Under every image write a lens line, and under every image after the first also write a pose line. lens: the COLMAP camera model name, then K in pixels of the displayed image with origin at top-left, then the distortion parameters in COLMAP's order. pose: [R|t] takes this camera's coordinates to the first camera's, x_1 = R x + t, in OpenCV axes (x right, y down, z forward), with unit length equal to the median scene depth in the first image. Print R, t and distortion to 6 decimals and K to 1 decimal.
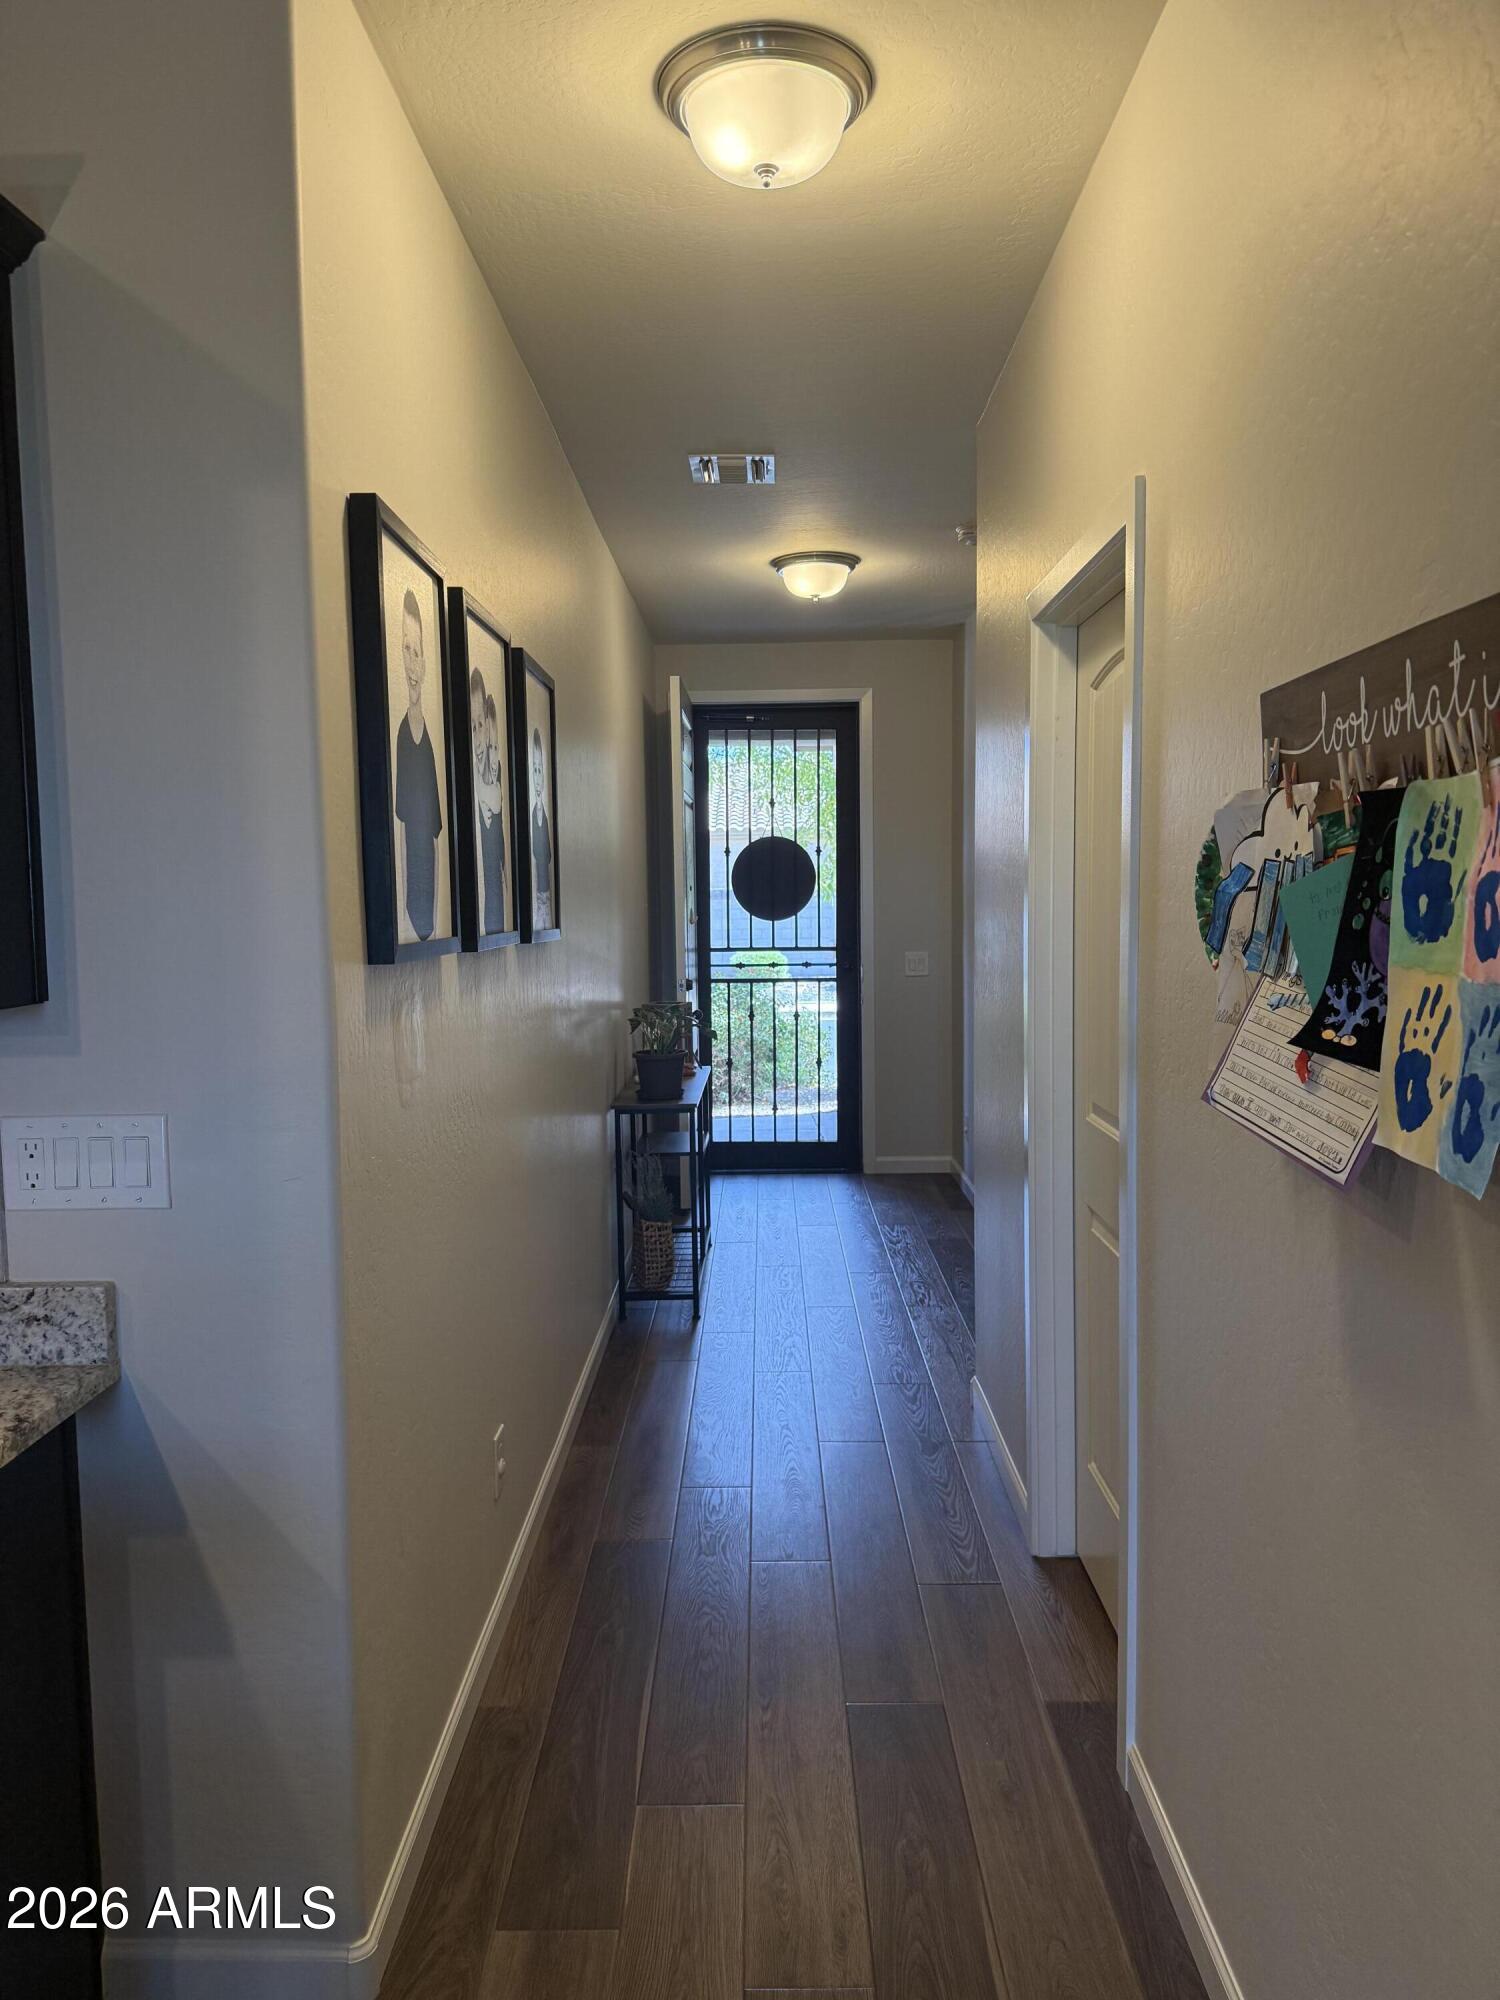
lens RADIAL K [[1410.9, 0, 744.4], [0, 1410.9, 1011.6], [0, 0, 1]] dist [0.018188, -0.002477]
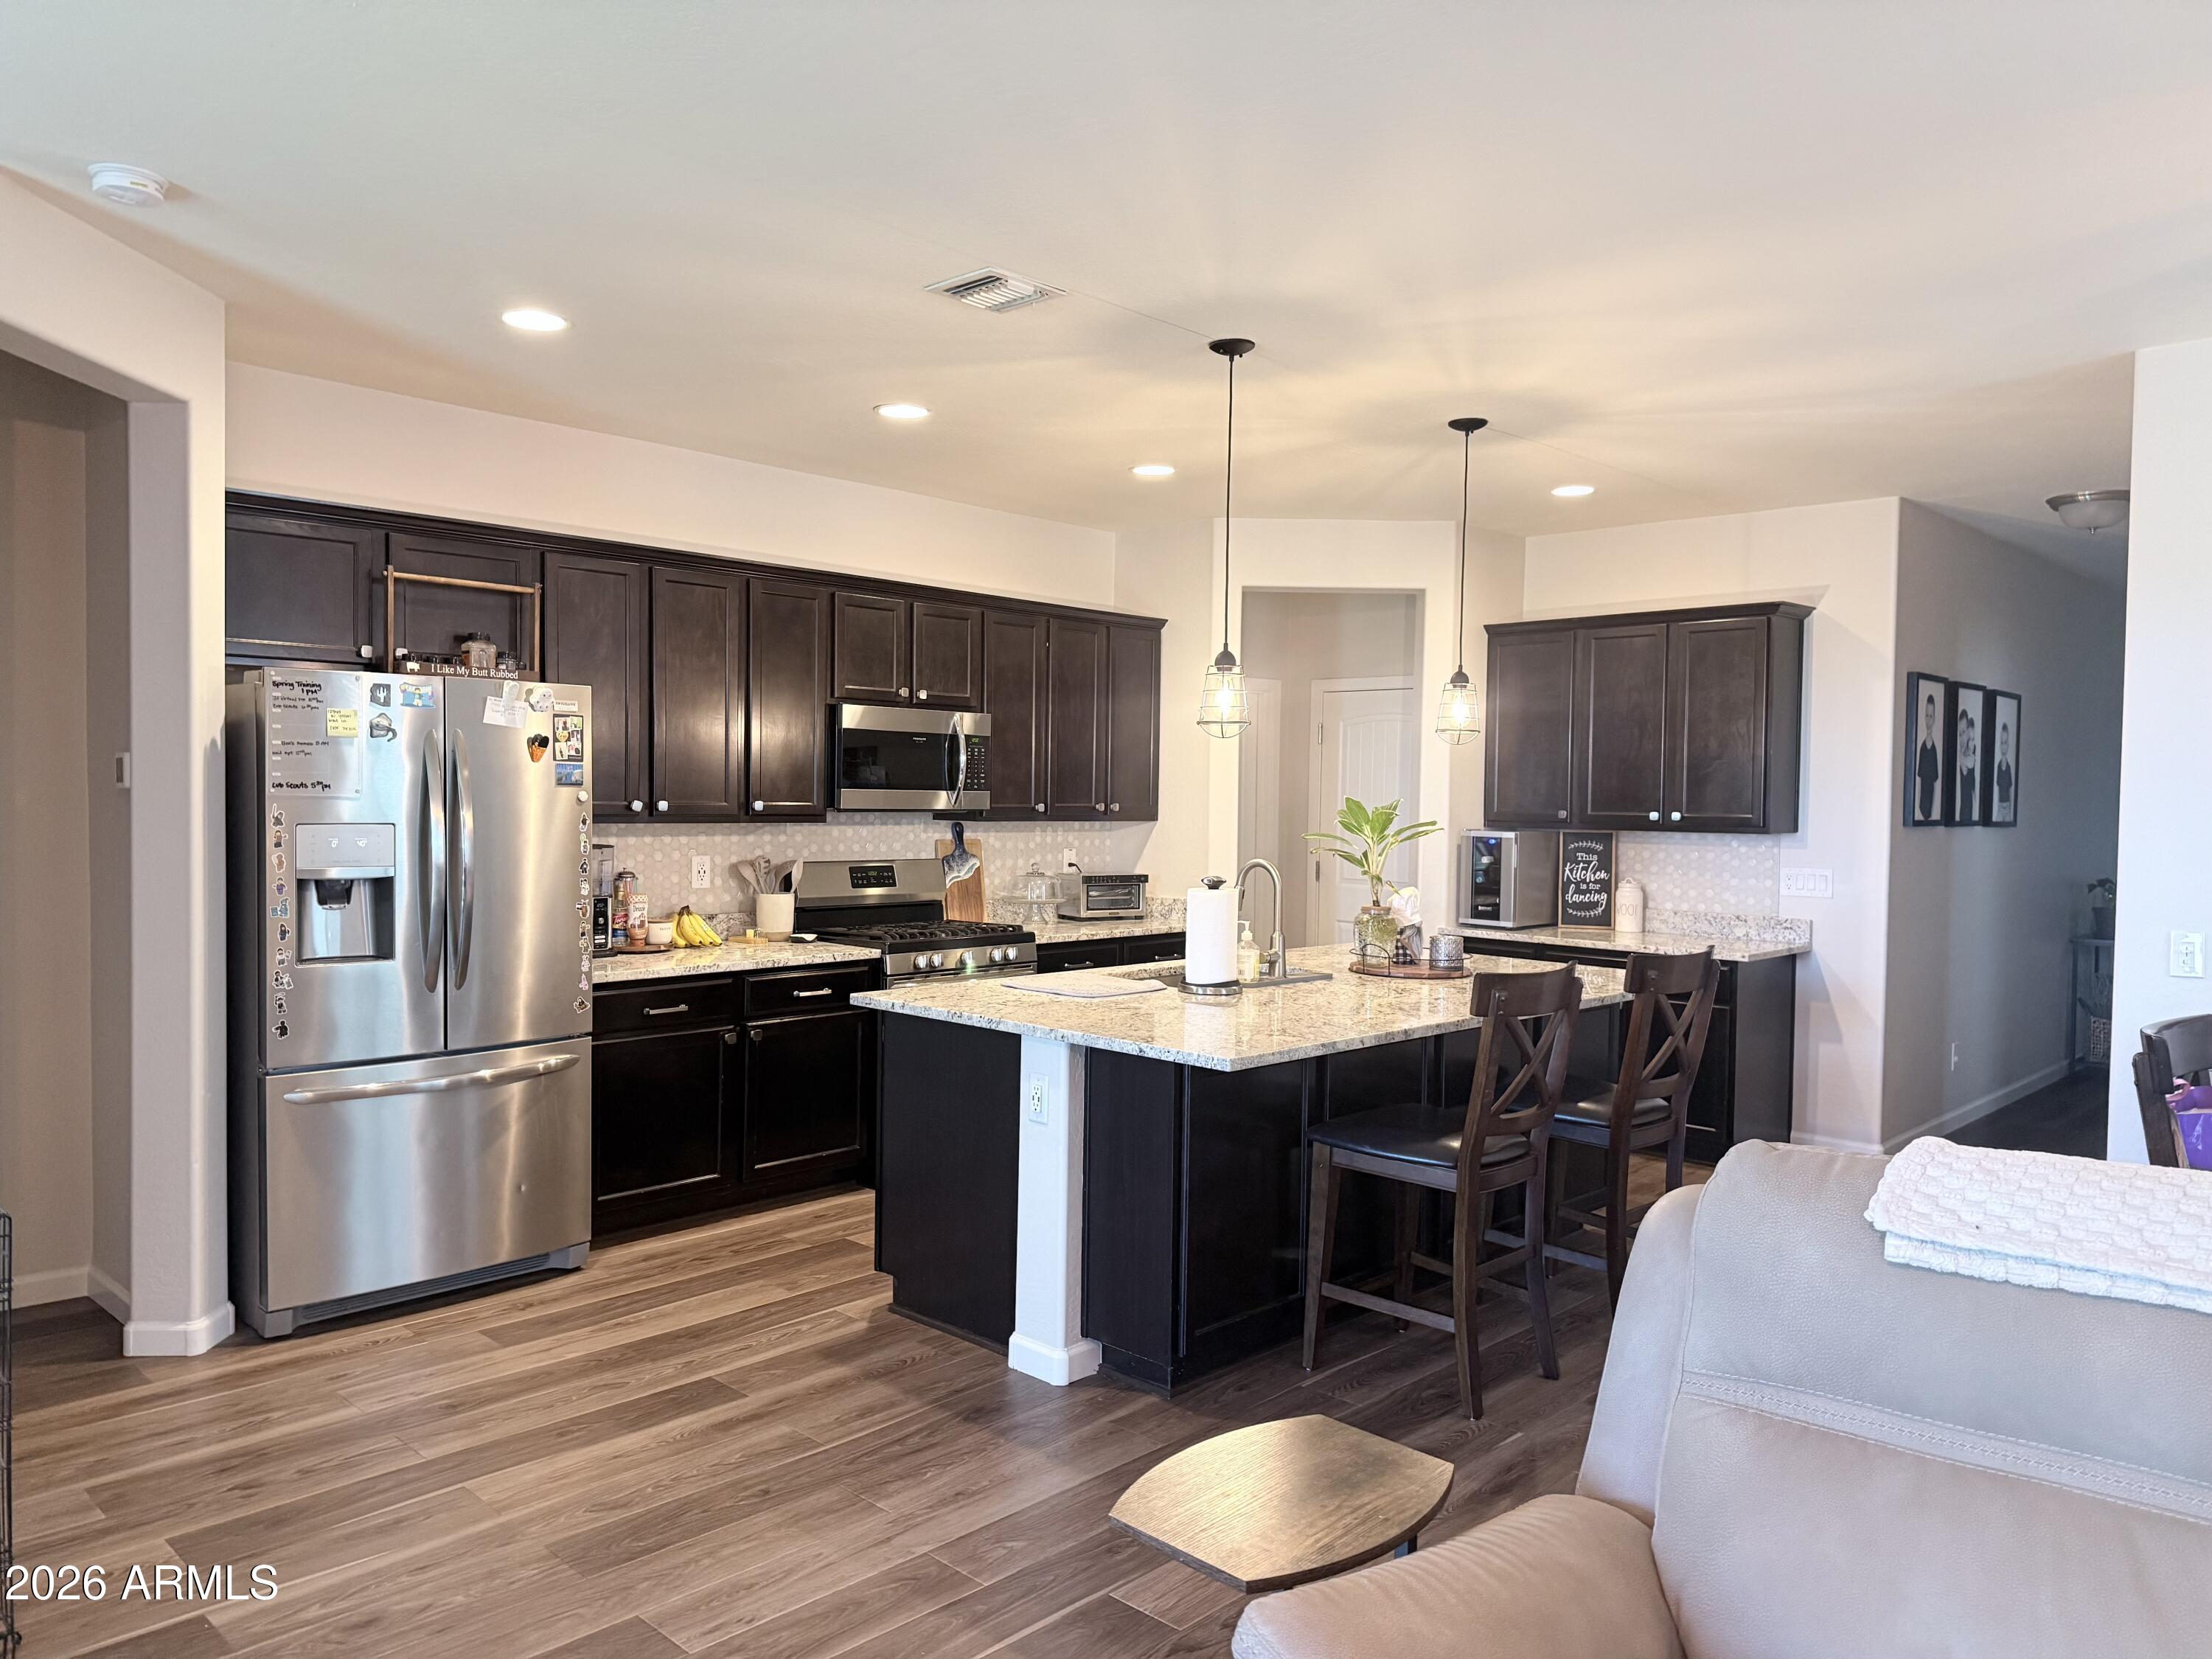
lens RADIAL K [[1560.5, 0, 1102.2], [0, 1560.5, 838.0], [0, 0, 1]] dist [0.018188, -0.002477]
pose [[0.734819, 0.042077, -0.676956, 0.767167], [-0.081522, 0.996317, -0.026564, 0.227812], [0.673346, 0.074707, 0.735544, -2.696493]]
